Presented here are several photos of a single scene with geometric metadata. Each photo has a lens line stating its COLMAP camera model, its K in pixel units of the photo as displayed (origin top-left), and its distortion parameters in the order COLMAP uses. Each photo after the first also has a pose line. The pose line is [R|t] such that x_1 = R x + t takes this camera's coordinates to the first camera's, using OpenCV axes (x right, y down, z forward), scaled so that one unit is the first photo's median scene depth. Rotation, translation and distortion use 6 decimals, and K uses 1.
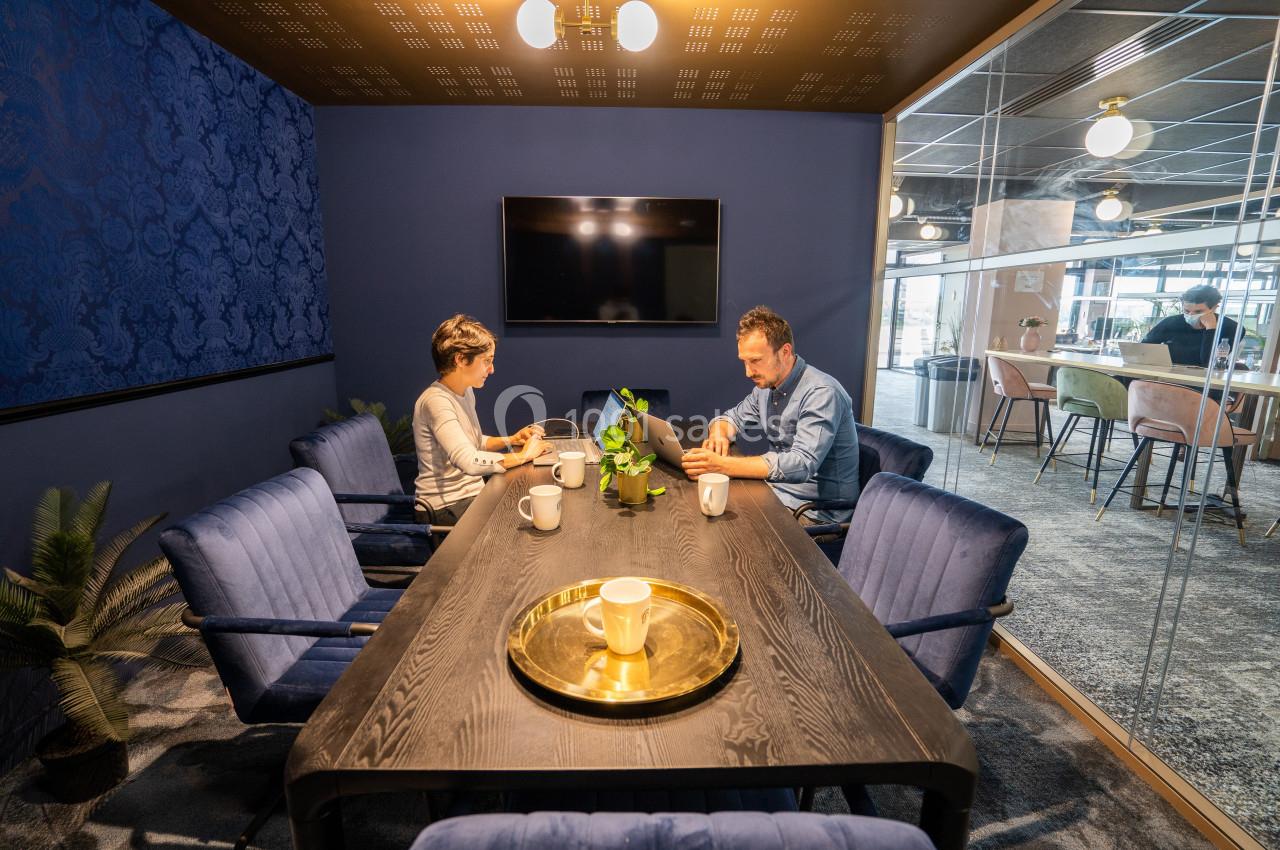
lens RADIAL K [[579.0, 0, 641.4], [0, 579.0, 433.4], [0, 0, 1]] dist [-0.031665, 0.006714]
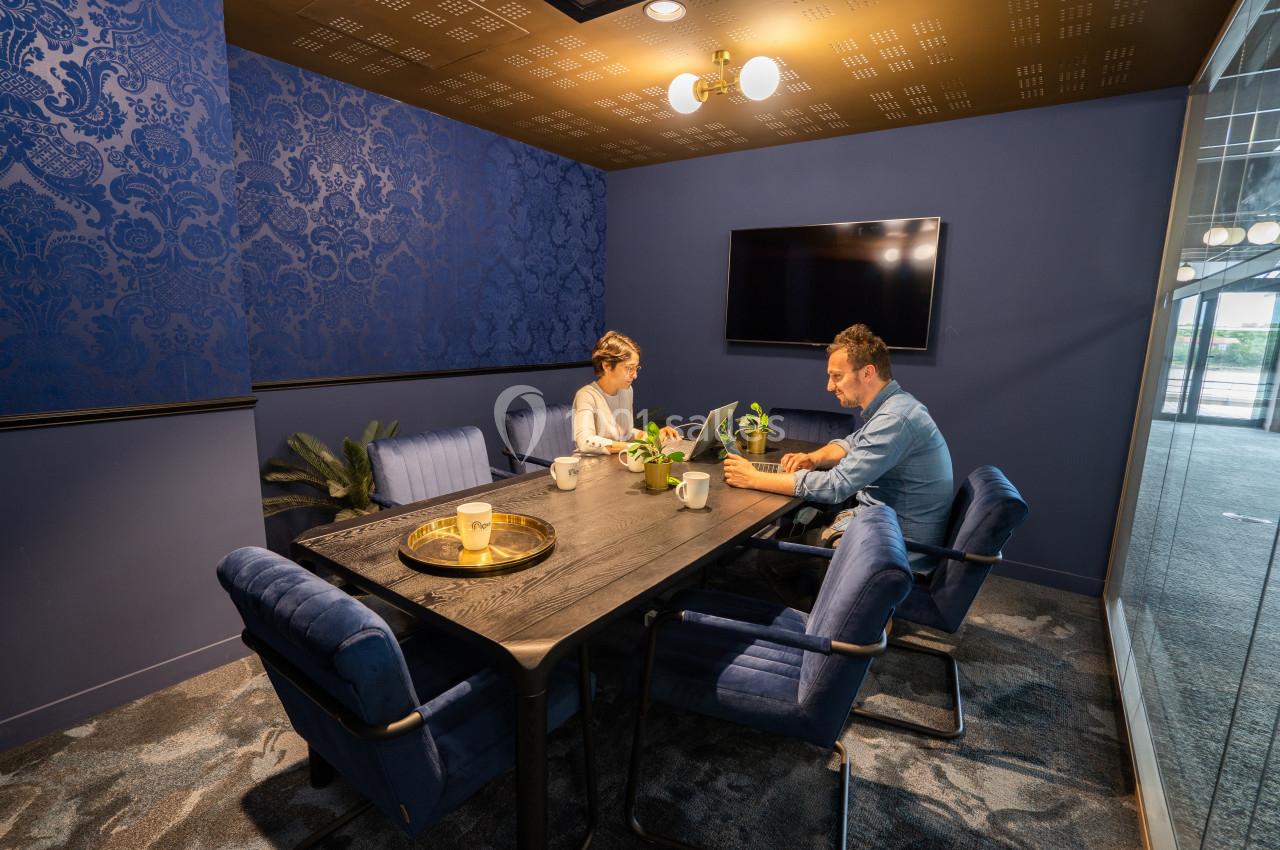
lens RADIAL K [[579.0, 0, 630.1], [0, 579.0, 425.5], [0, 0, 1]] dist [-0.031665, 0.006714]
pose [[0.804127, 0.115786, -0.583072, 0.384383], [-0.145726, 0.989315, -0.004518, 0.002498], [0.576319, 0.088602, 0.812408, -0.000633]]
